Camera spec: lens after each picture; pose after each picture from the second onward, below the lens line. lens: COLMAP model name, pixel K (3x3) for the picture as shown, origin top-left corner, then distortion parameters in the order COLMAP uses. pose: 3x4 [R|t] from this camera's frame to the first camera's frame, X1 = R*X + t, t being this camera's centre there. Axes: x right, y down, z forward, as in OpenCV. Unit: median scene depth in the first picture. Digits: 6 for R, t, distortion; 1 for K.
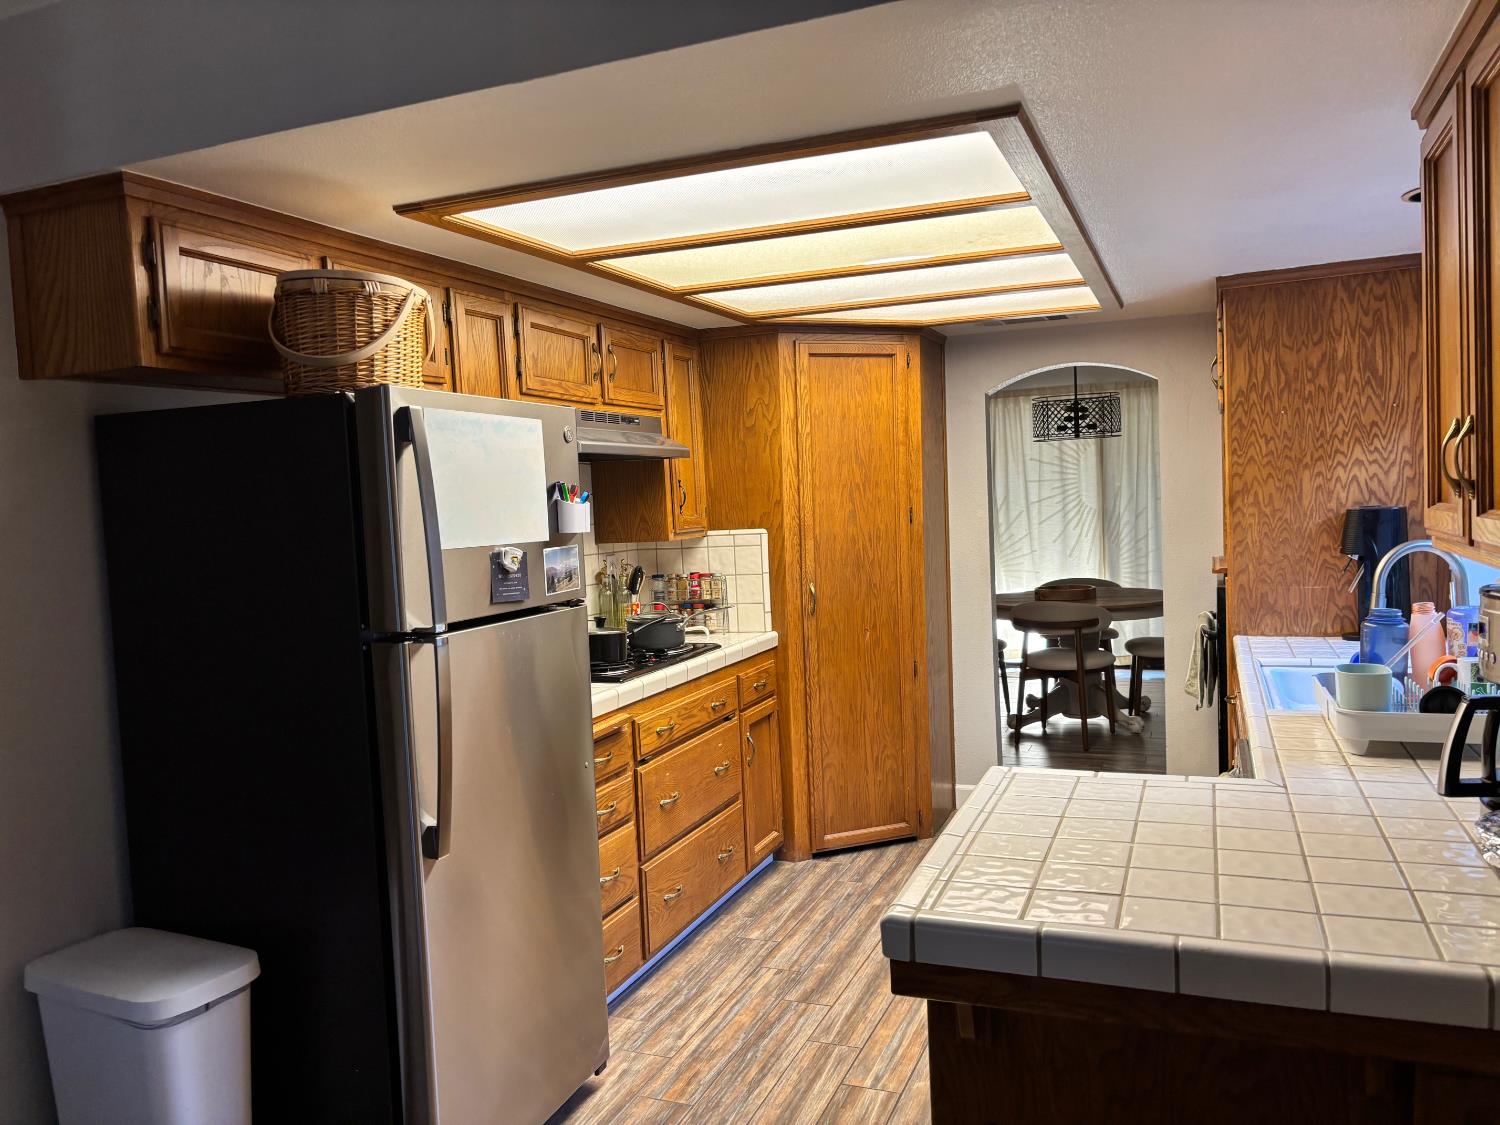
lens RADIAL K [[1136.7, 0, 749.6], [0, 1136.7, 563.7], [0, 0, 1]] dist [0.038309, -0.003142]
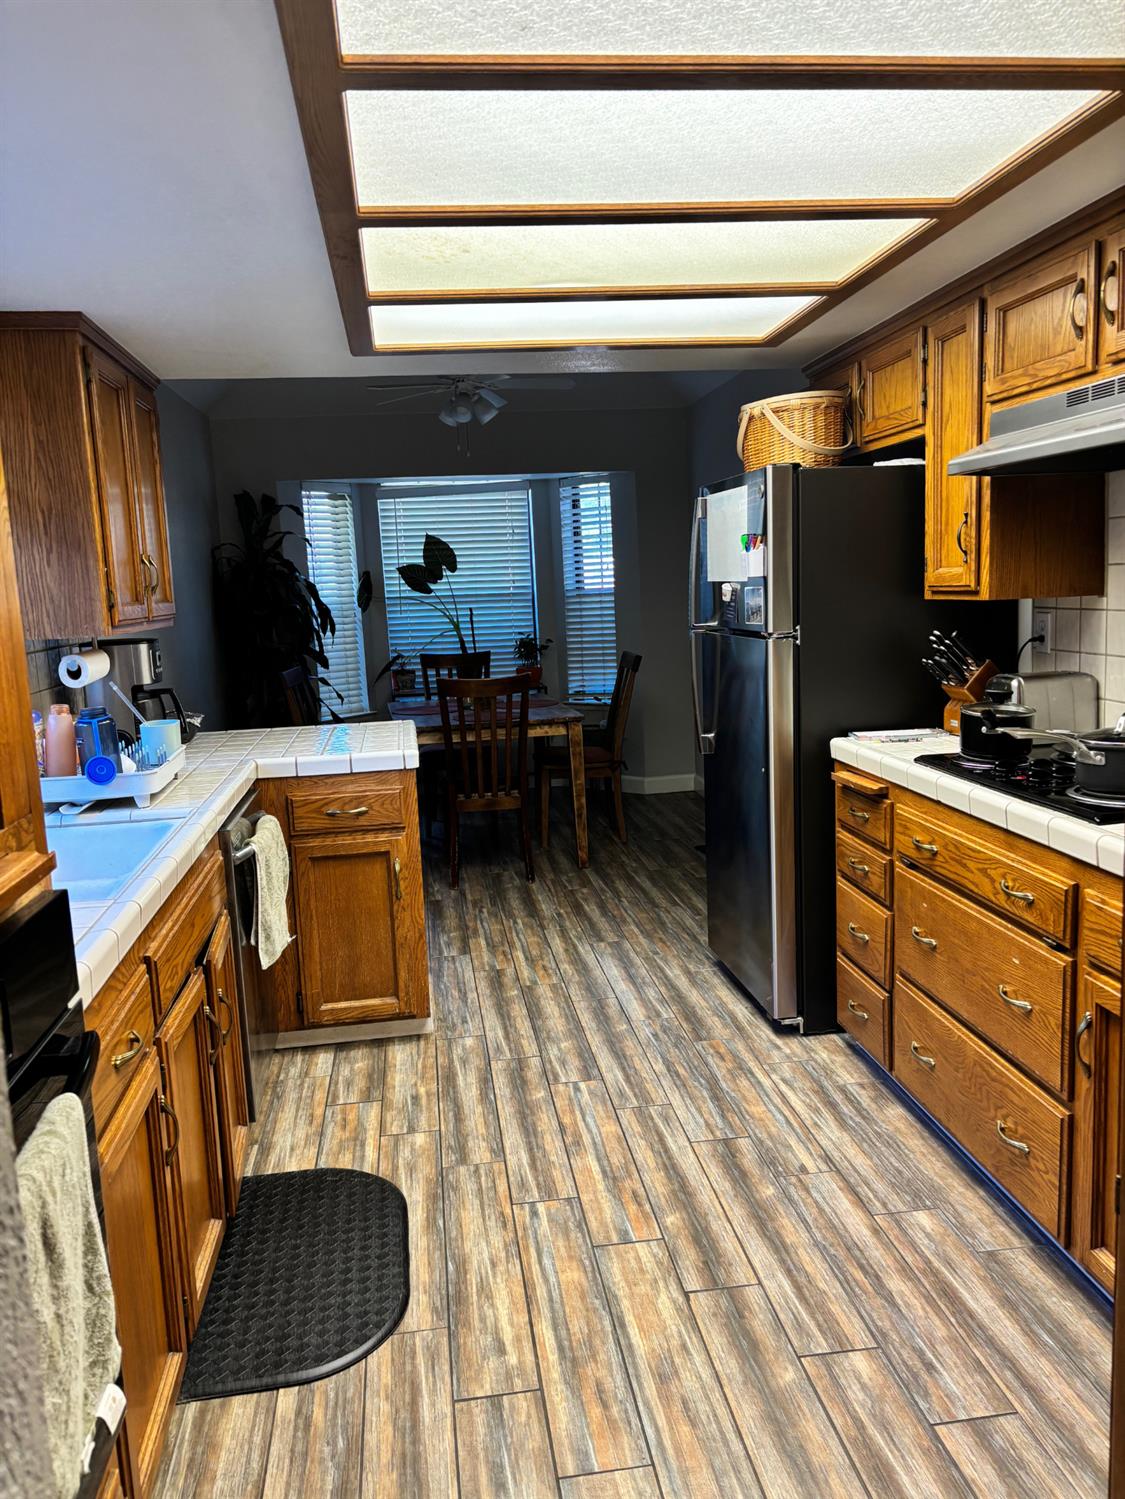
lens RADIAL K [[1135.9, 0, 583.0], [0, 1135.9, 758.5], [0, 0, 1]] dist [0.038309, -0.003142]
pose [[-0.854393, 0.155783, -0.495726, 0.507144], [0.044966, 0.972590, 0.228140, -0.098464], [0.517678, 0.172630, -0.837979, 1.567629]]
